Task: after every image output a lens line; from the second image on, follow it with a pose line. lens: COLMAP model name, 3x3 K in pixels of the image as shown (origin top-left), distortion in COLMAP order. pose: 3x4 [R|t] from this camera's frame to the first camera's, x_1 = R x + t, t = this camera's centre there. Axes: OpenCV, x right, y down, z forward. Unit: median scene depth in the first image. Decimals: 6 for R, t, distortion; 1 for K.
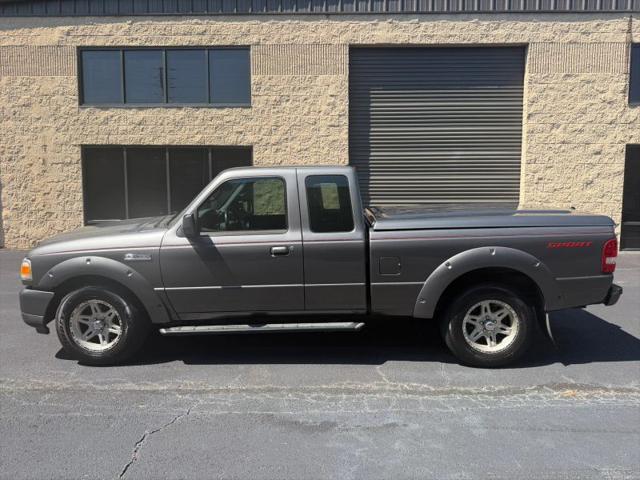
lens RADIAL K [[453.0, 0, 322.2], [0, 453.0, 239.5], [0, 0, 1]] dist [0.067608, -0.089340]
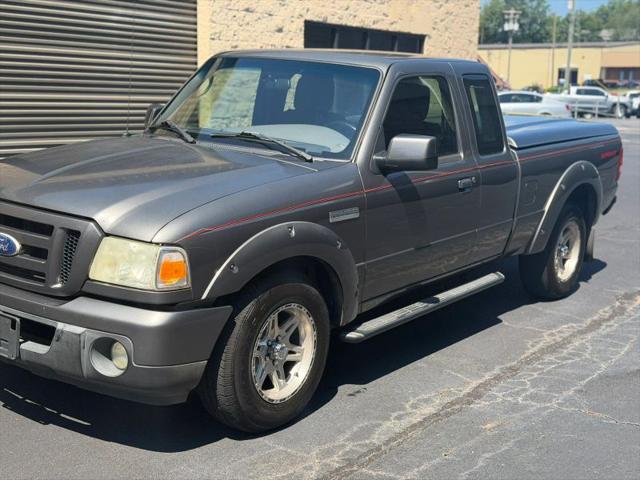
lens RADIAL K [[899.0, 0, 320.0], [0, 899.0, 240.0], [0, 0, 1]] dist [0.210803, -0.452601]
pose [[0.567579, -0.125761, 0.813657, -0.527656], [0.057004, 0.991896, 0.113546, -0.023691], [-0.821343, -0.018065, 0.570148, 0.148936]]
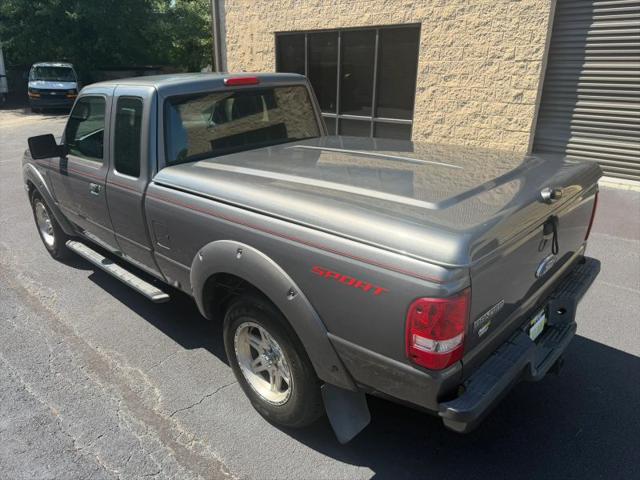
lens RADIAL K [[457.8, 0, 320.0], [0, 457.8, 240.0], [0, 0, 1]] dist [0.028099, -0.046352]
pose [[0.748686, 0.235110, -0.619832, 0.301535], [-0.067390, 0.957146, 0.281657, -0.059083], [0.659490, -0.169102, 0.732446, 0.239825]]
